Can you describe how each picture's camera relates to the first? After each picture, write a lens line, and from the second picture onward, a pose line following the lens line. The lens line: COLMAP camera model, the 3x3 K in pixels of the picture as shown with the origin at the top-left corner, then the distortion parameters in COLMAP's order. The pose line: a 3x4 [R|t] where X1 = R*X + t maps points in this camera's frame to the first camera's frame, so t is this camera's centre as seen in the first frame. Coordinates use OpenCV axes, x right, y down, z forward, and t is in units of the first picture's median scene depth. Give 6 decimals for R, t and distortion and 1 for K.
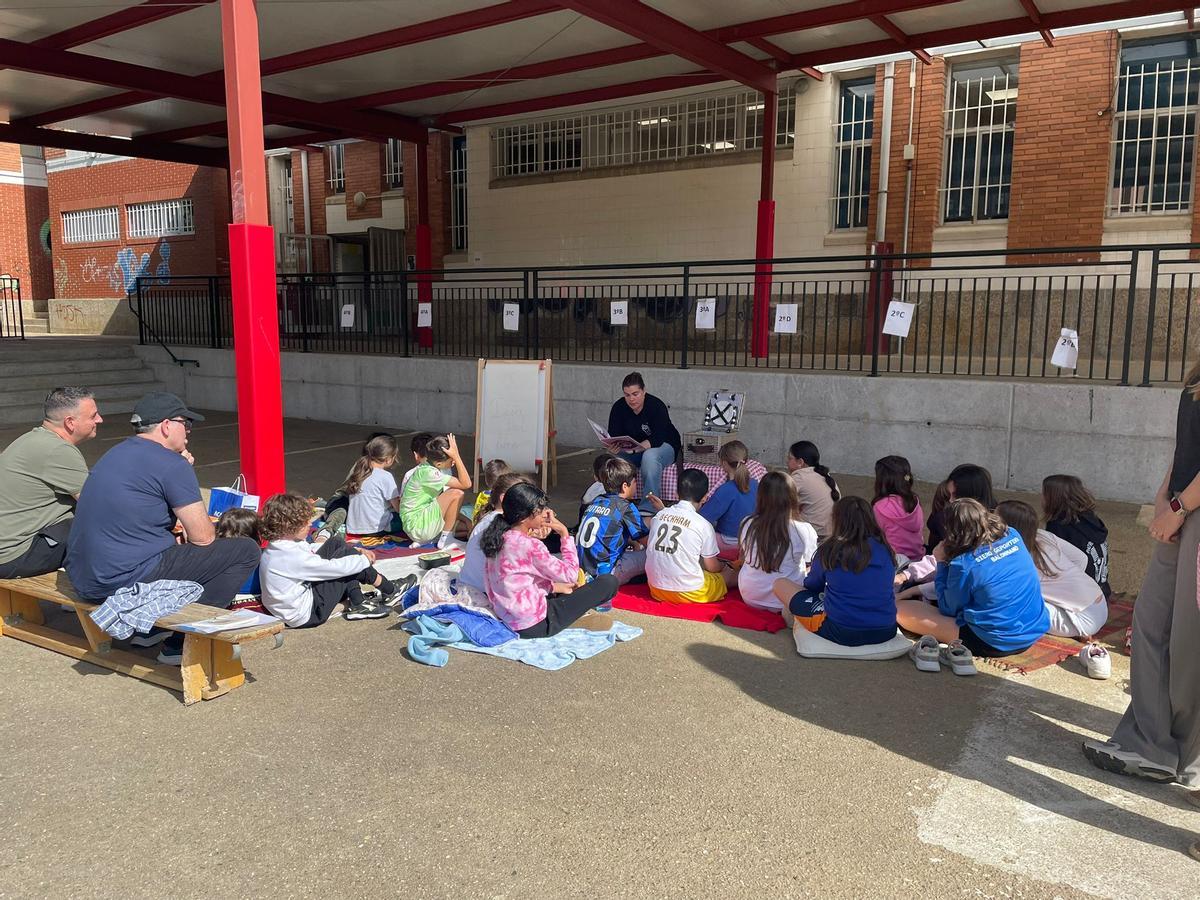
lens RADIAL K [[915.2, 0, 601.1], [0, 915.2, 435.4], [0, 0, 1]] dist [0.088349, -0.116014]
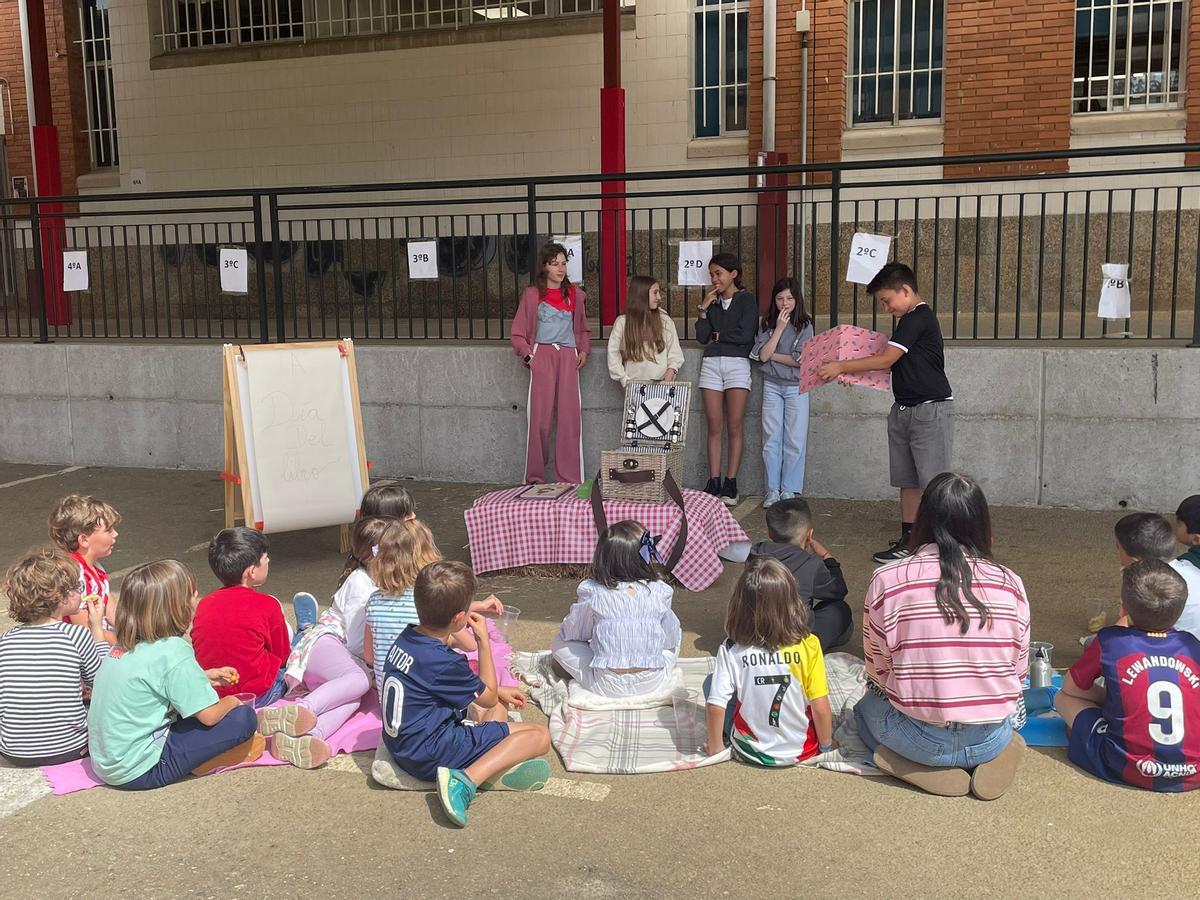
lens RADIAL K [[1262.0, 0, 600.0], [0, 1262.0, 450.0], [0, 0, 1]] dist [0.105287, -0.157631]
pose [[0.970769, -0.057789, 0.232954, -0.061696], [0.054784, 0.998311, 0.019356, -0.012694], [-0.233679, -0.006028, 0.972295, 0.112610]]
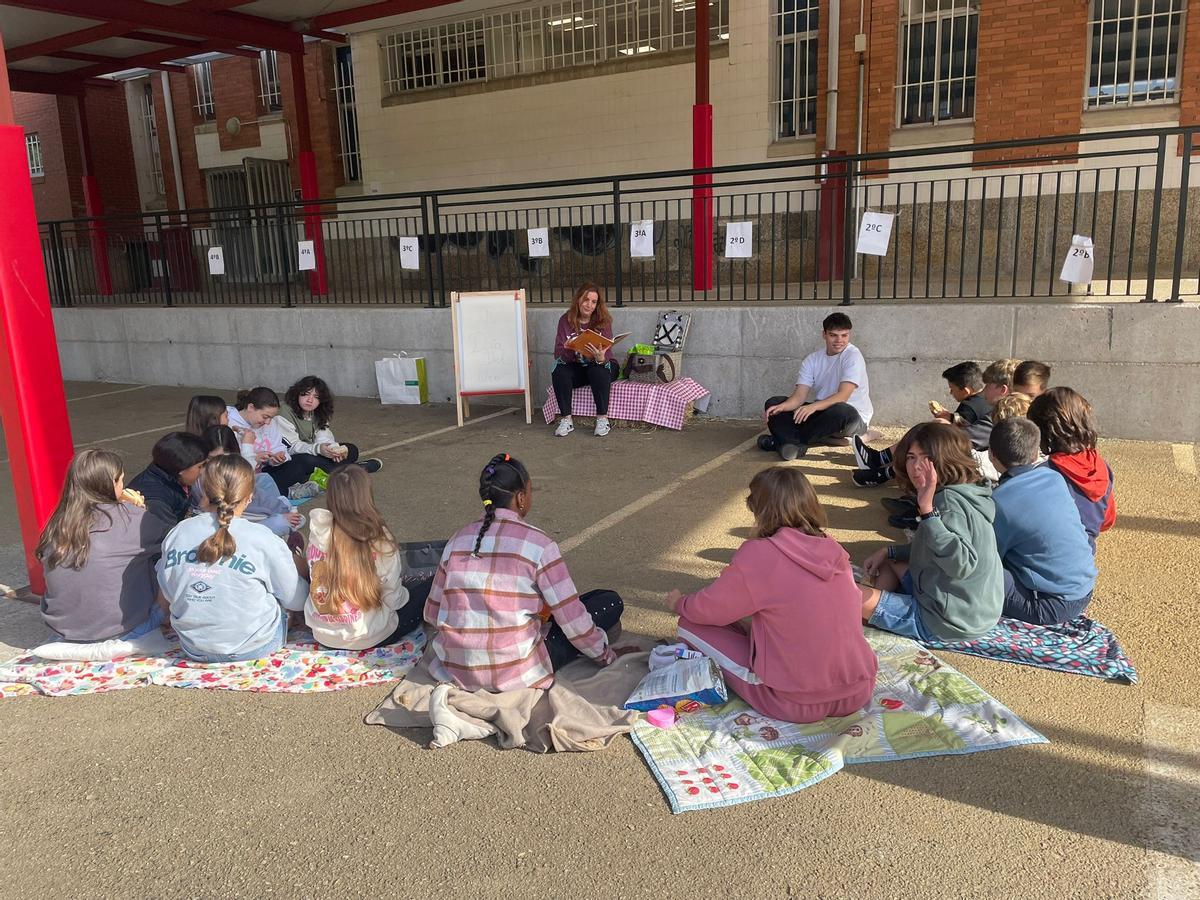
lens RADIAL K [[921.2, 0, 600.0], [0, 921.2, 450.0], [0, 0, 1]] dist [0.087393, -0.119108]
pose [[0.995912, -0.057436, 0.069723, 0.005249], [0.051748, 0.995385, 0.080814, -0.009563], [-0.074043, -0.076876, 0.994288, 0.124784]]
